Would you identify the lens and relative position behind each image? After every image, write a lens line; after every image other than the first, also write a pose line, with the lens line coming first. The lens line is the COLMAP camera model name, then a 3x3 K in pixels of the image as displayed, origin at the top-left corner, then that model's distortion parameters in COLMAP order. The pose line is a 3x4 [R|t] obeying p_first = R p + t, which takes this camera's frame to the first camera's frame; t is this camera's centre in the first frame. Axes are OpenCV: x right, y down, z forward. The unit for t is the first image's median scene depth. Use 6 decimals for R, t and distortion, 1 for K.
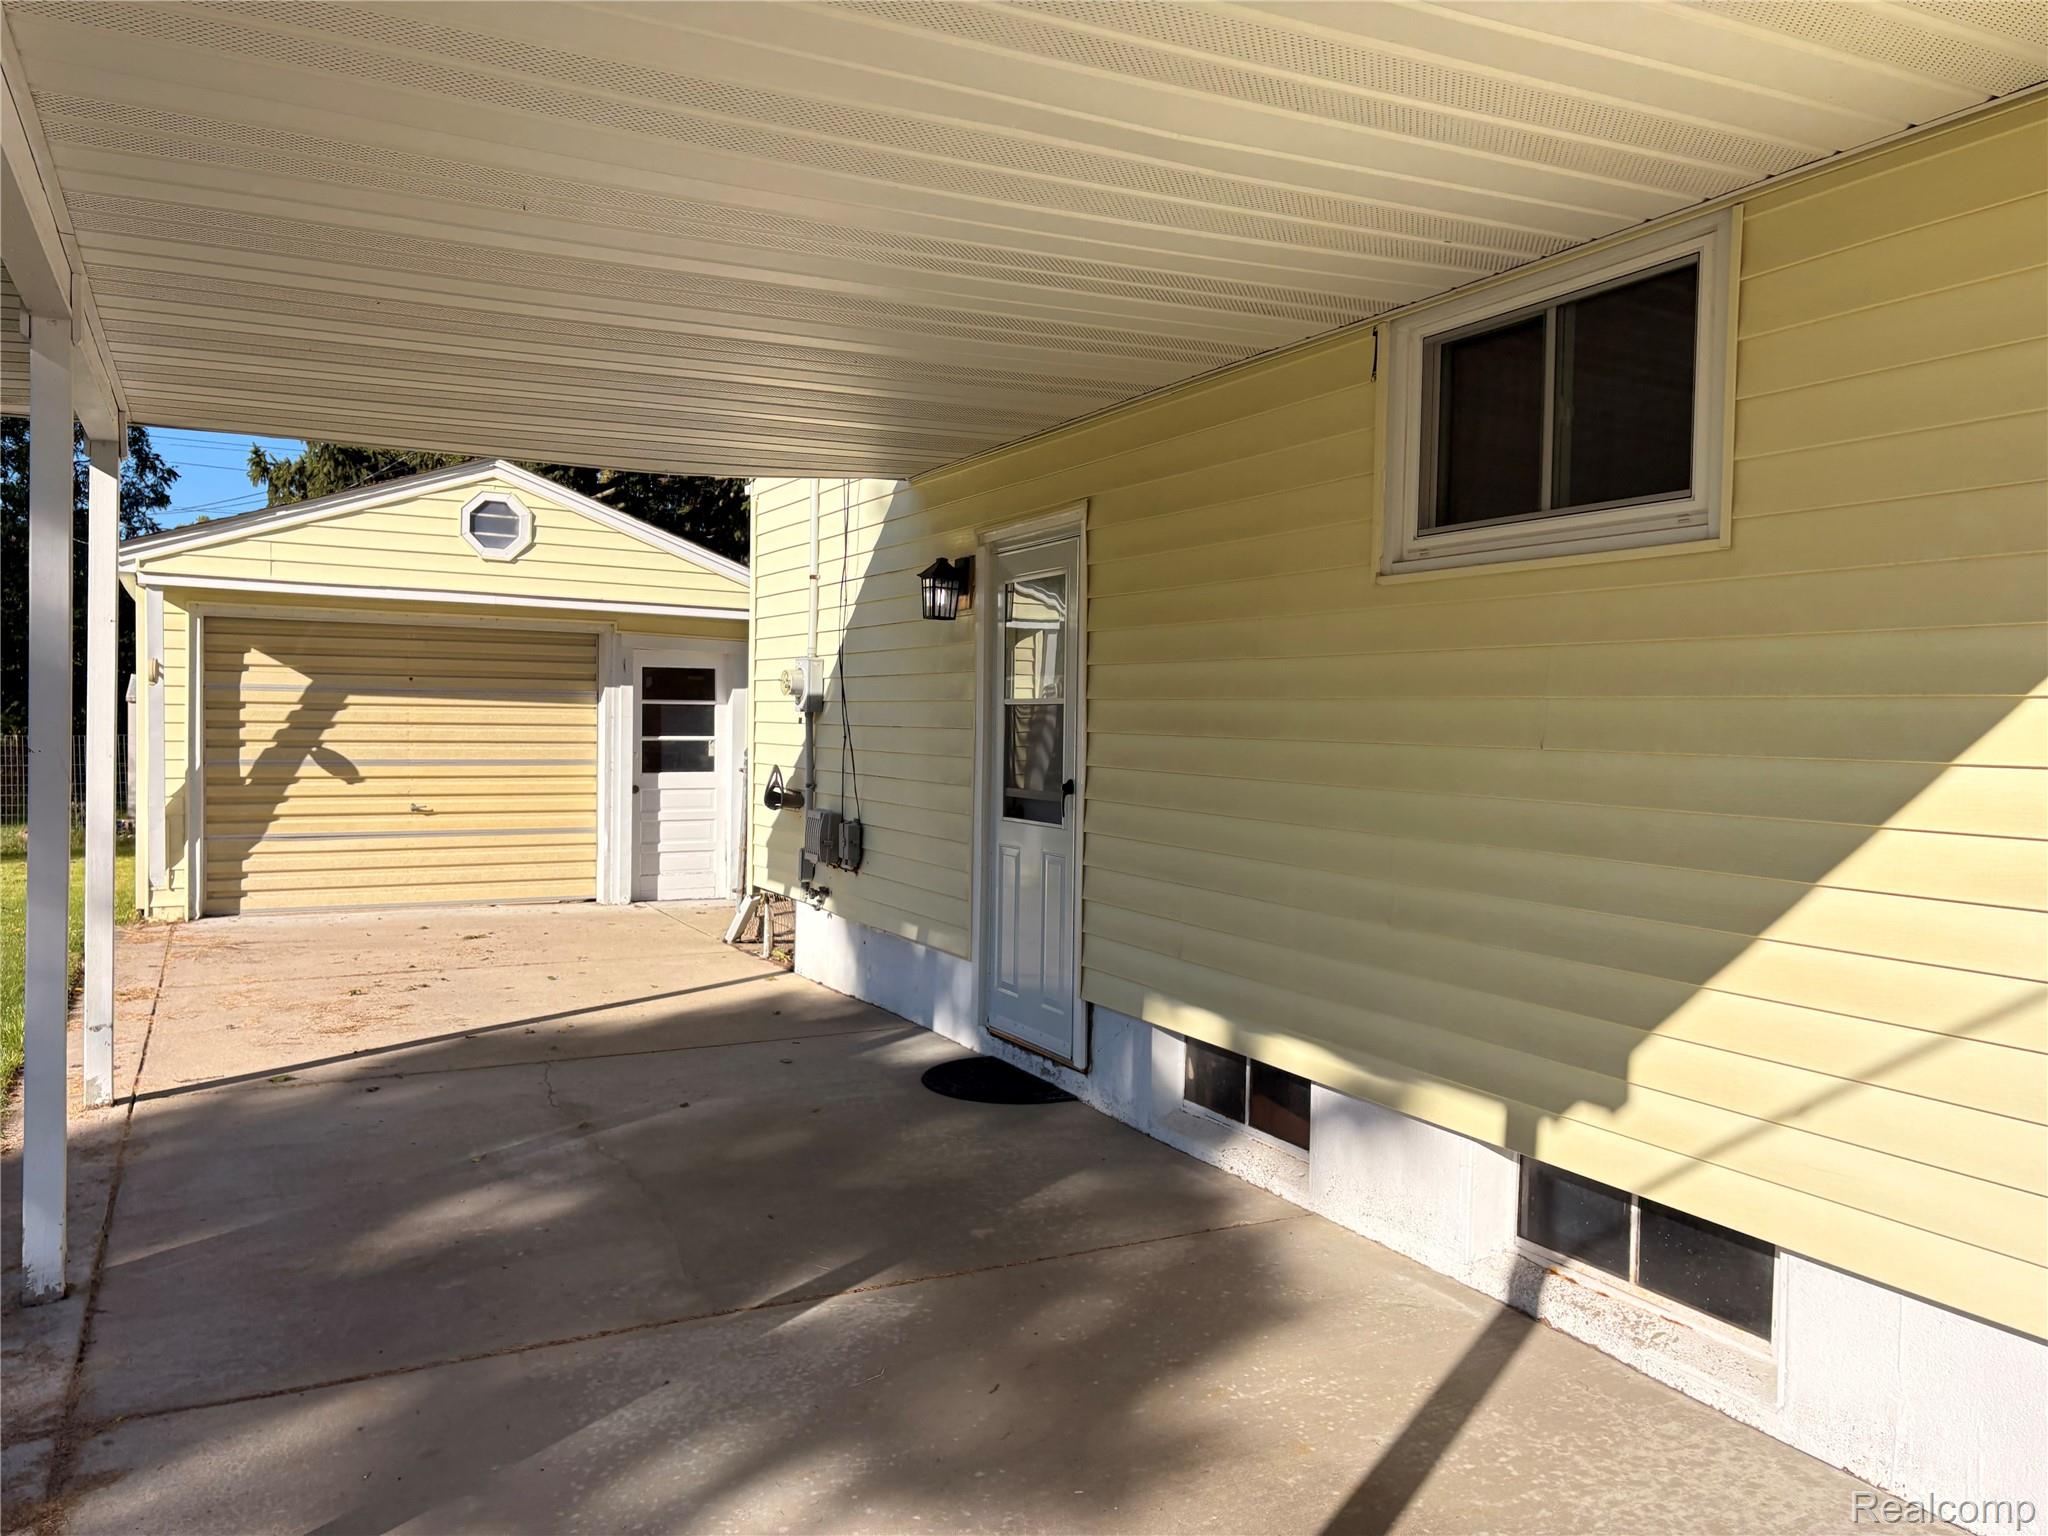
lens RADIAL K [[1578.3, 0, 1025.3], [0, 1578.3, 755.8], [0, 0, 1]] dist [0.045550, -0.006388]
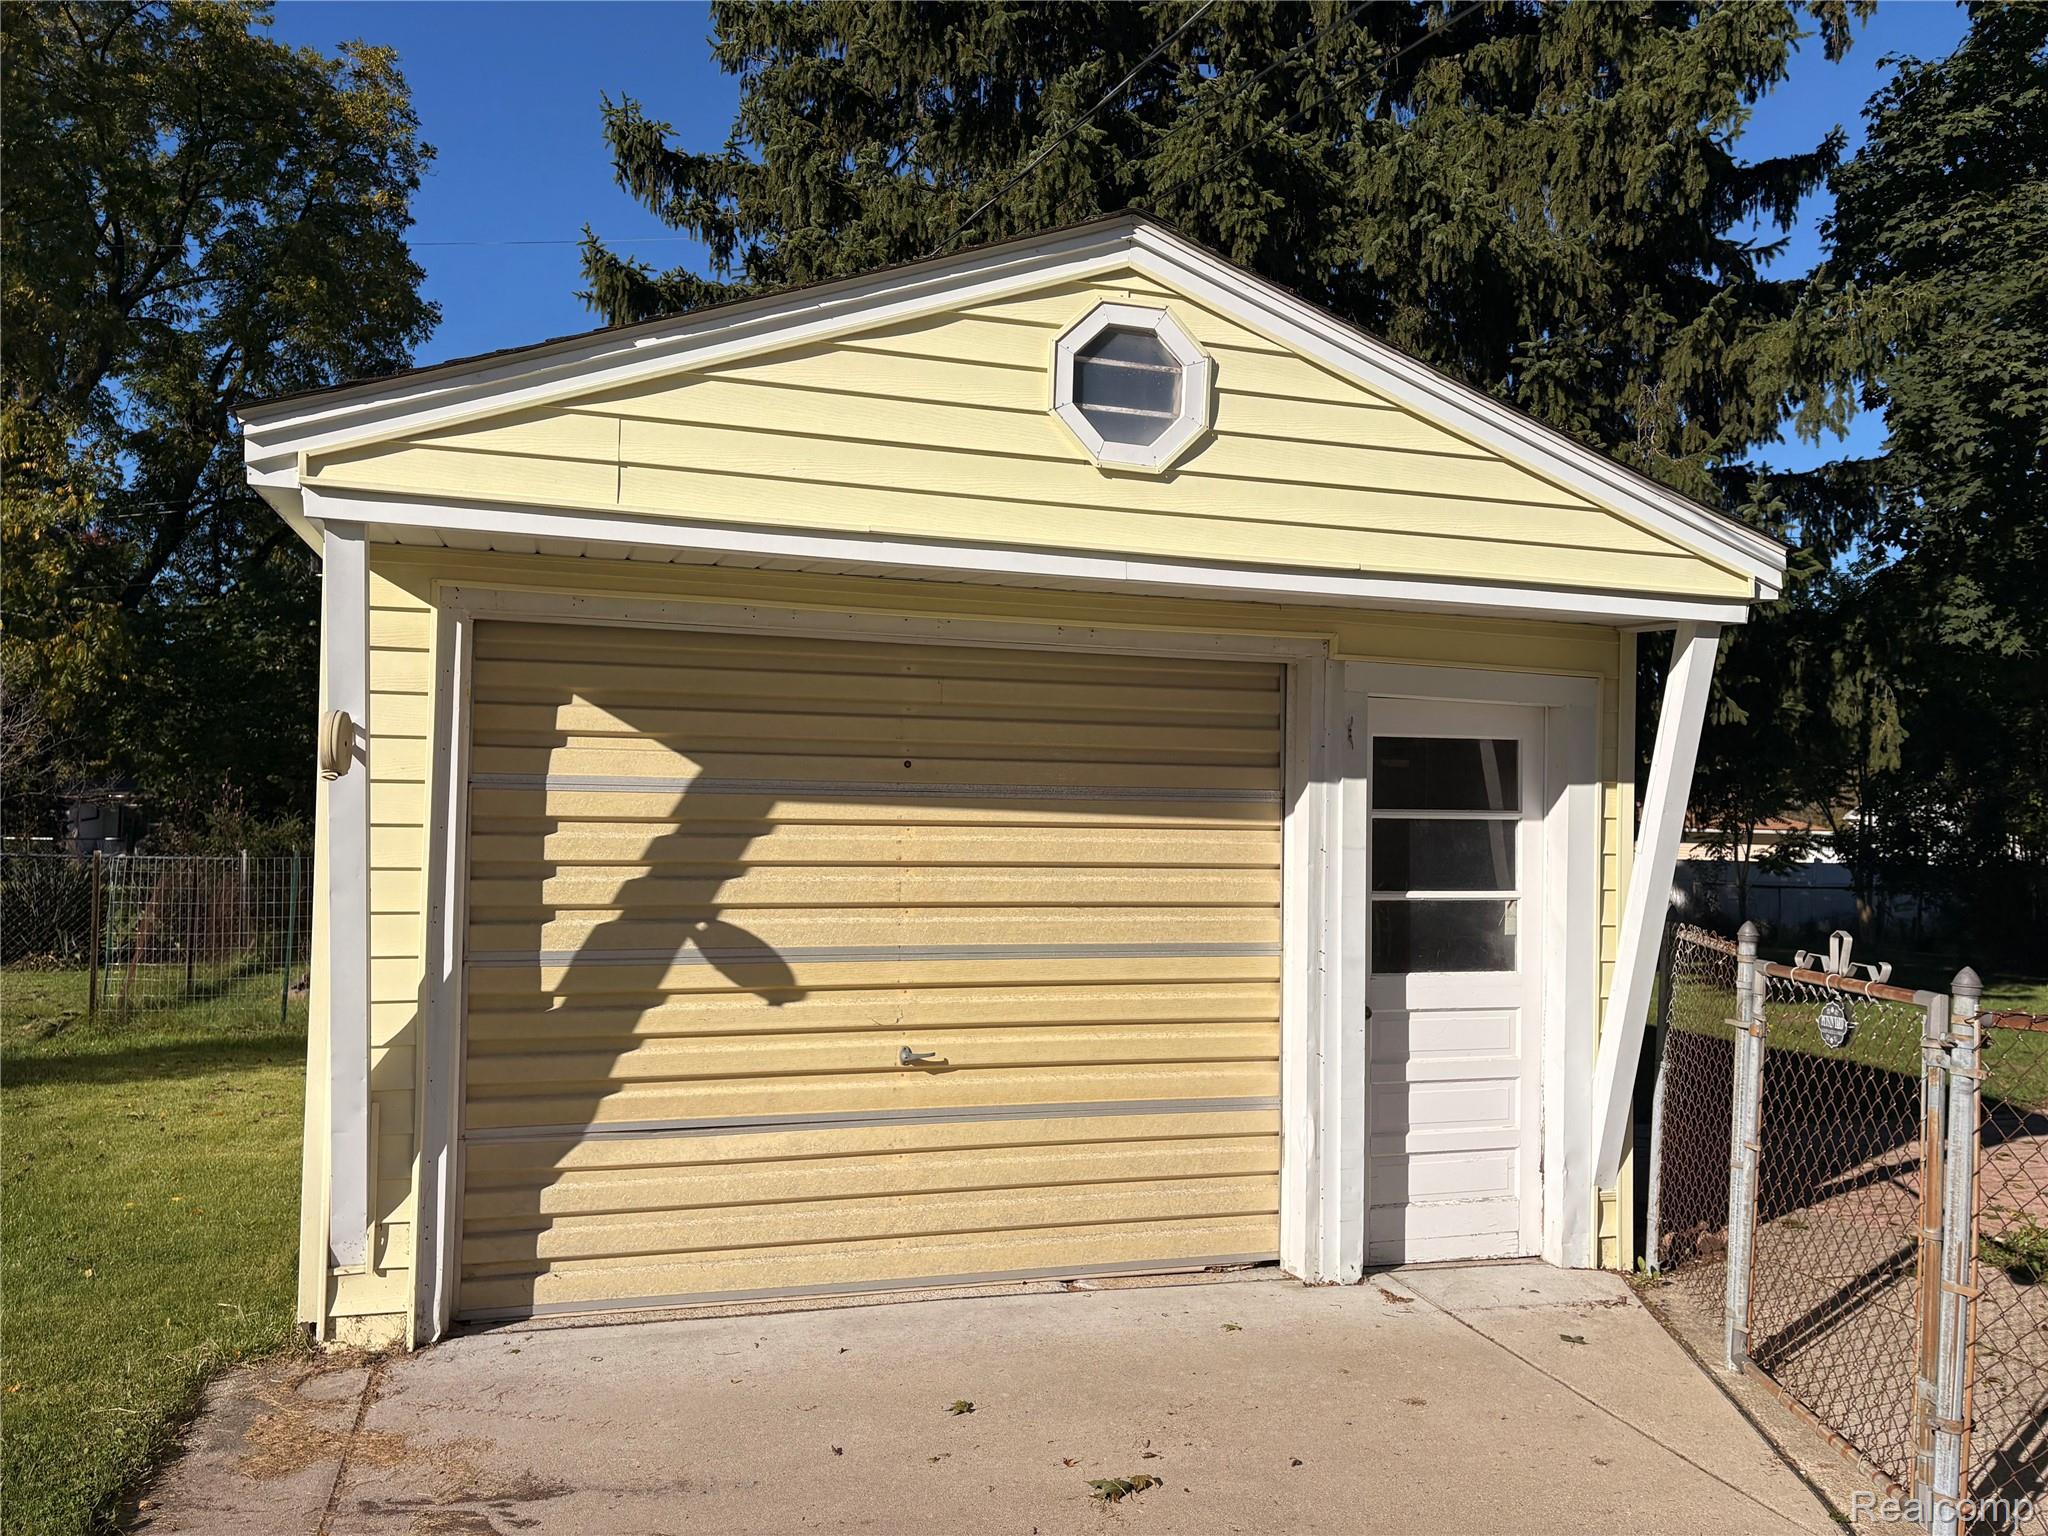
lens RADIAL K [[1578.3, 0, 1032.0], [0, 1578.3, 768.8], [0, 0, 1]] dist [0.045550, -0.006388]
pose [[0.984355, -0.000735, -0.176193, -0.283018], [-0.008184, 0.998721, -0.049887, -0.026214], [0.176004, 0.050549, 0.983091, 0.592073]]
